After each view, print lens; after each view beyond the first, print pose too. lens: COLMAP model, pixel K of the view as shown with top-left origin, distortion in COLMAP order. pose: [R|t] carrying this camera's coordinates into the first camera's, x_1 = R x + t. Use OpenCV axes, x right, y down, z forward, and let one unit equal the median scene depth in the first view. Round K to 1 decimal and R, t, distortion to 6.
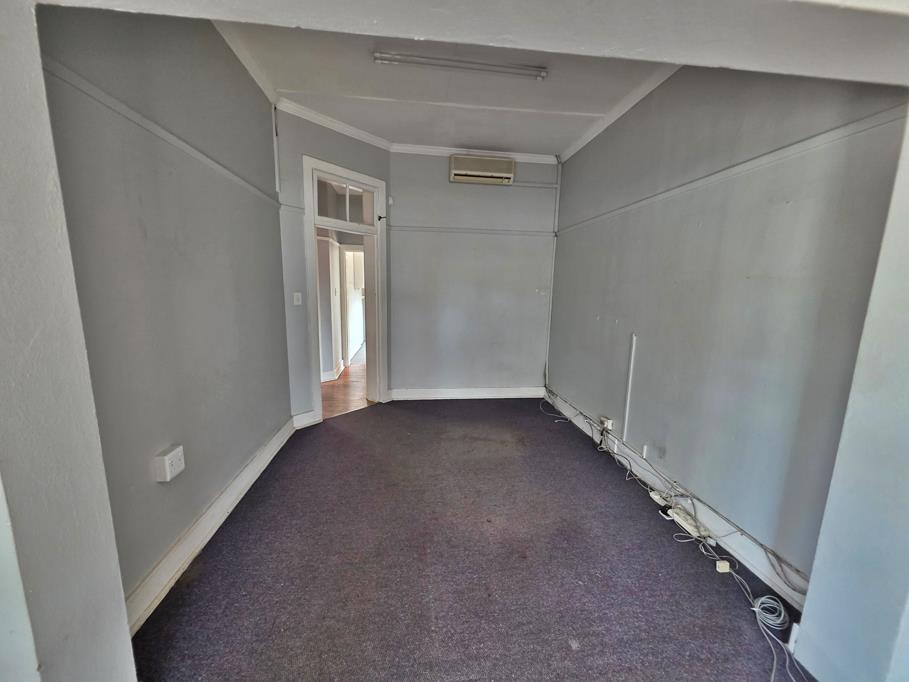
lens RADIAL K [[360.6, 0, 454.2], [0, 360.6, 341.9], [0, 0, 1]] dist [0.002115, -0.000476]
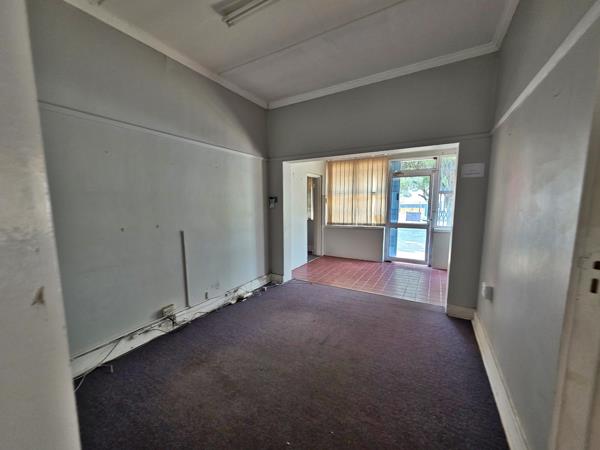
lens RADIAL K [[238.0, 0, 300.0], [0, 238.0, 225.9], [0, 0, 1]] dist [0.002115, -0.000476]
pose [[-0.786721, -0.087348, 0.611097, -0.394664], [0.087881, 0.964008, 0.250929, -0.213908], [-0.611021, 0.251115, -0.750730, 1.315947]]
